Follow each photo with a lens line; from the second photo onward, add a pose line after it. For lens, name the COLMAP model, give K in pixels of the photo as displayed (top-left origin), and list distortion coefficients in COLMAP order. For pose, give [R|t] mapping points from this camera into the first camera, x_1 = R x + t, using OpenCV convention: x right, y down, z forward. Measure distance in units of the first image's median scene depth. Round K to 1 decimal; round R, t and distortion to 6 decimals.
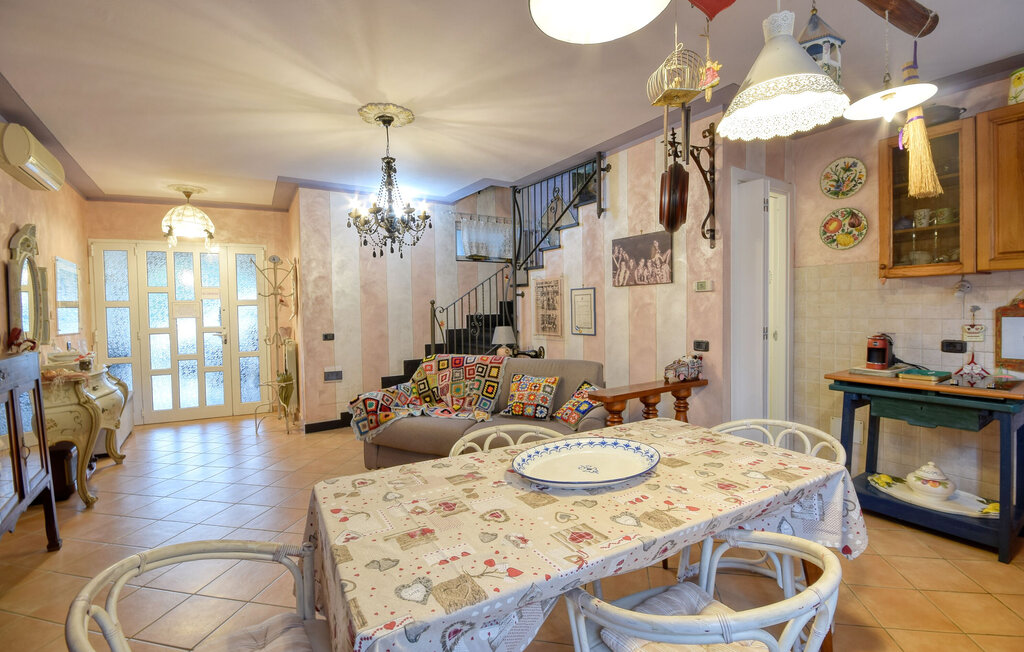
lens RADIAL K [[456.9, 0, 512.0], [0, 456.9, 326.0], [0, 0, 1]] dist [-0.003633, -0.000346]
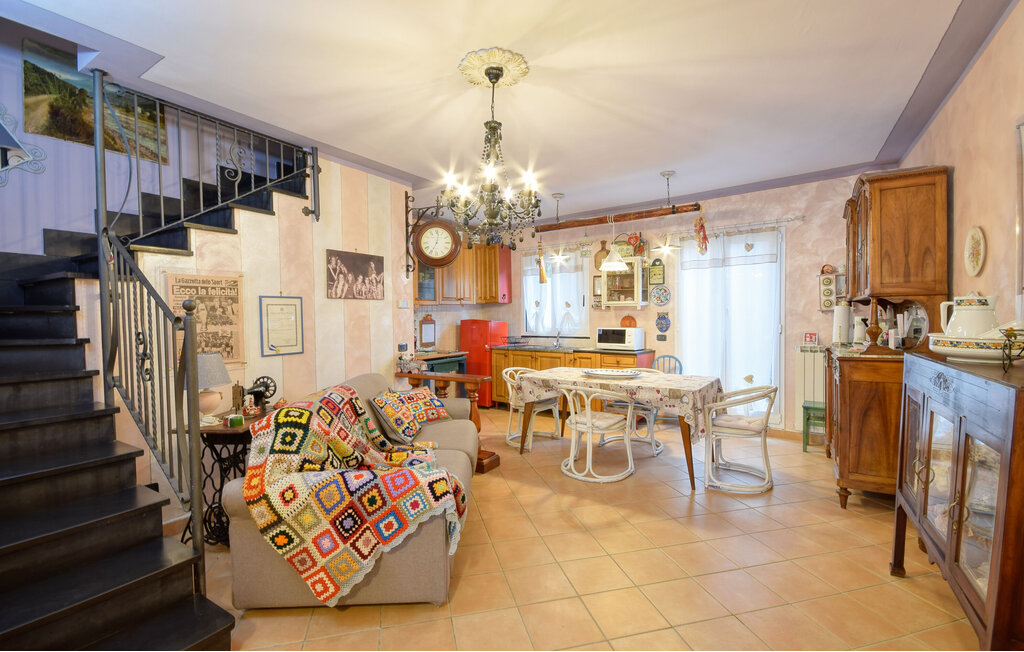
lens RADIAL K [[459.1, 0, 512.0], [0, 459.1, 326.0], [0, 0, 1]] dist [0.001641, 0.000112]
pose [[-0.436544, 0.000989, 0.899683, -0.964094], [0.057266, 0.998002, 0.026690, -0.038825], [-0.897859, 0.063173, -0.435728, 1.295710]]
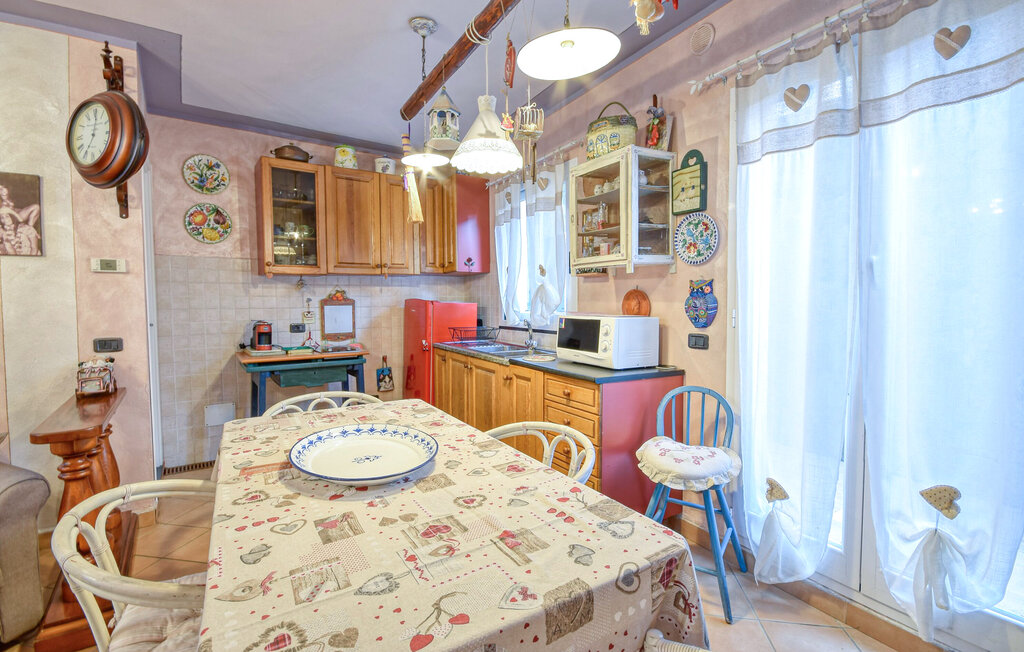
lens RADIAL K [[457.2, 0, 512.0], [0, 457.2, 326.0], [0, 0, 1]] dist [-0.002597, -0.000656]
pose [[-0.045560, -0.034808, 0.998355, -0.361324], [0.050621, 0.998028, 0.037107, 0.017669], [-0.997678, 0.052229, -0.043708, 0.369418]]
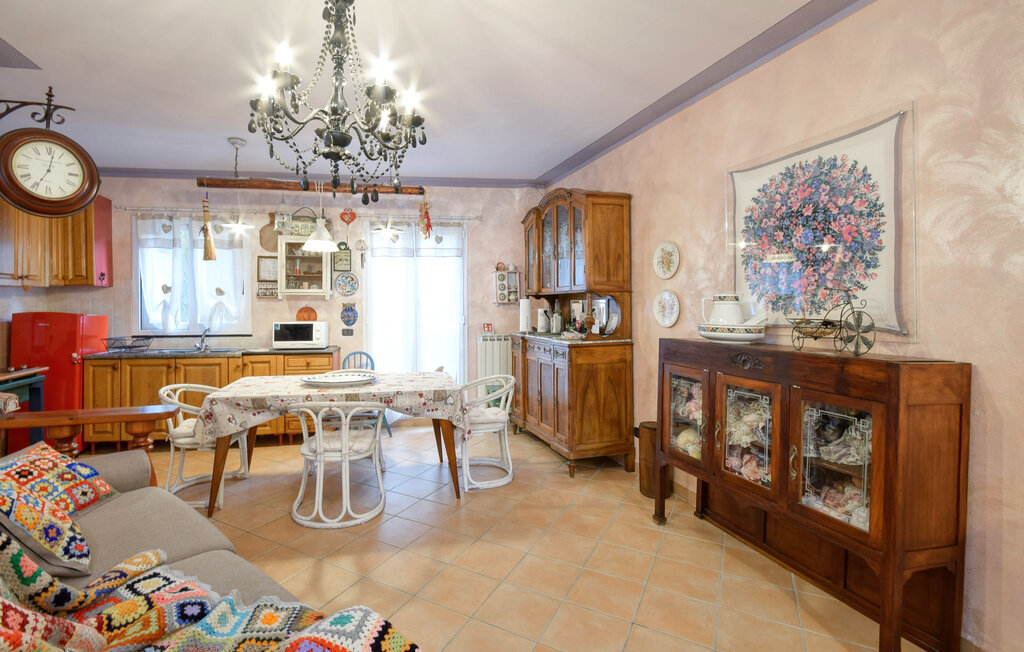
lens RADIAL K [[476.0, 0, 472.9], [0, 476.0, 305.4], [0, 0, 1]] dist [-0.002218, -0.000436]
pose [[-0.949789, 0.018620, 0.312337, -0.546840], [0.032710, 0.998667, 0.039934, -0.053565], [-0.311177, 0.048145, -0.949132, 1.401764]]
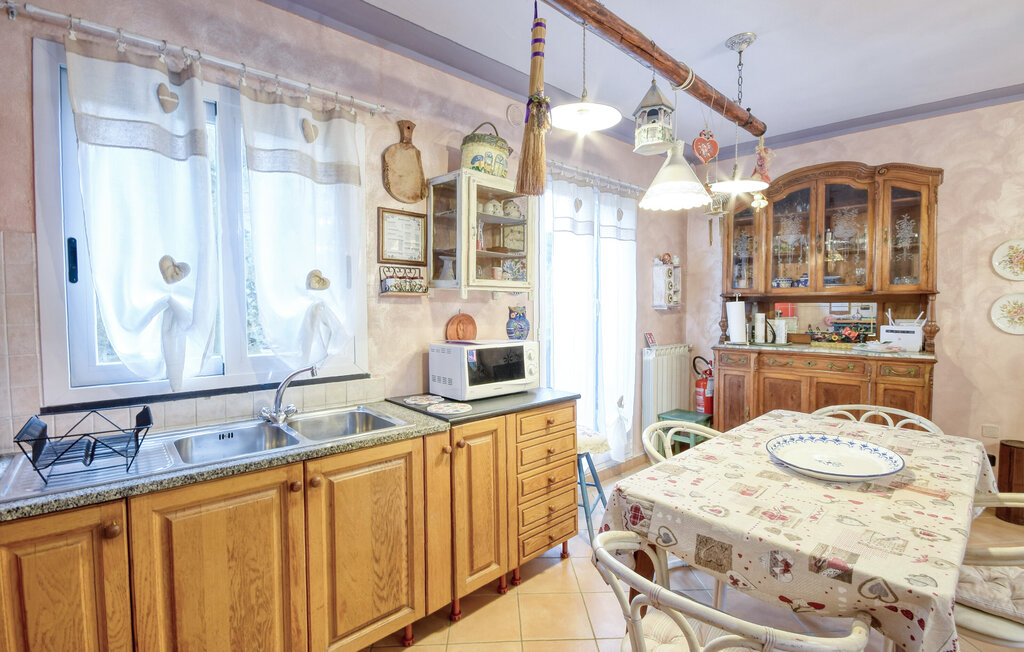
lens RADIAL K [[453.7, 0, 512.0], [0, 453.7, 326.0], [0, 0, 1]] dist [-0.012596, -0.000401]
pose [[-0.970585, 0.029826, -0.238905, 0.546311], [0.007109, 0.995415, 0.095390, -0.058462], [0.240654, 0.090886, -0.966346, 0.893693]]
